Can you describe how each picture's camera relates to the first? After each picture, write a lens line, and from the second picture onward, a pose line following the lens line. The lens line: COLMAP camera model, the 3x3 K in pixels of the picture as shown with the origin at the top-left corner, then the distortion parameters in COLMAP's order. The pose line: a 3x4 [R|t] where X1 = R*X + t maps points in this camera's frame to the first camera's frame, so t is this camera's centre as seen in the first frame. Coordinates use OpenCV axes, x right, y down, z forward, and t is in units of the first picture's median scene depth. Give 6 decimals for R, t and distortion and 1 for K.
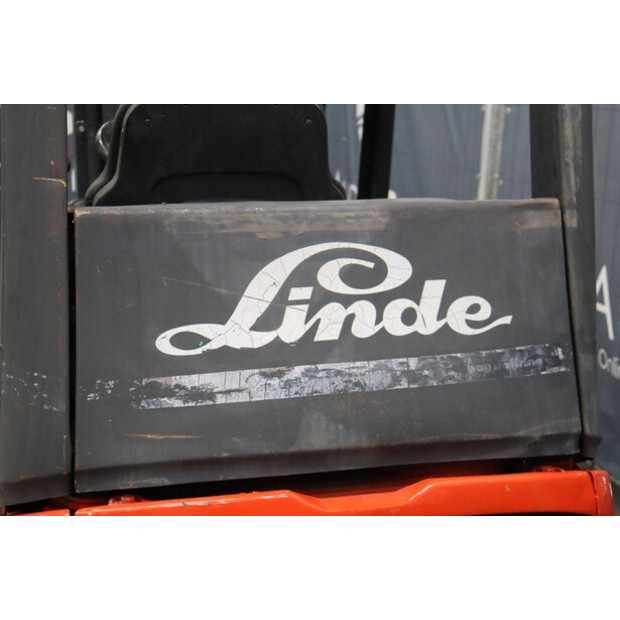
lens RADIAL K [[1190.7, 0, 312.3], [0, 1190.7, 300.0], [0, 0, 1]] dist [0.228035, 0.116698]
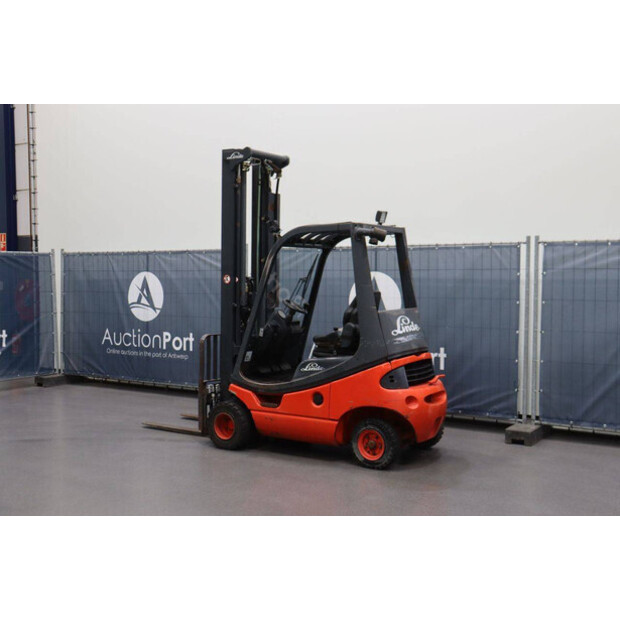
lens RADIAL K [[767.4, 0, 322.9], [0, 767.4, 306.4], [0, 0, 1]] dist [0.003926, 0.032723]
pose [[0.729271, -0.043144, 0.682864, -2.834359], [0.151553, 0.983406, -0.099720, 0.221152], [-0.667230, 0.176213, 0.723708, -1.459962]]
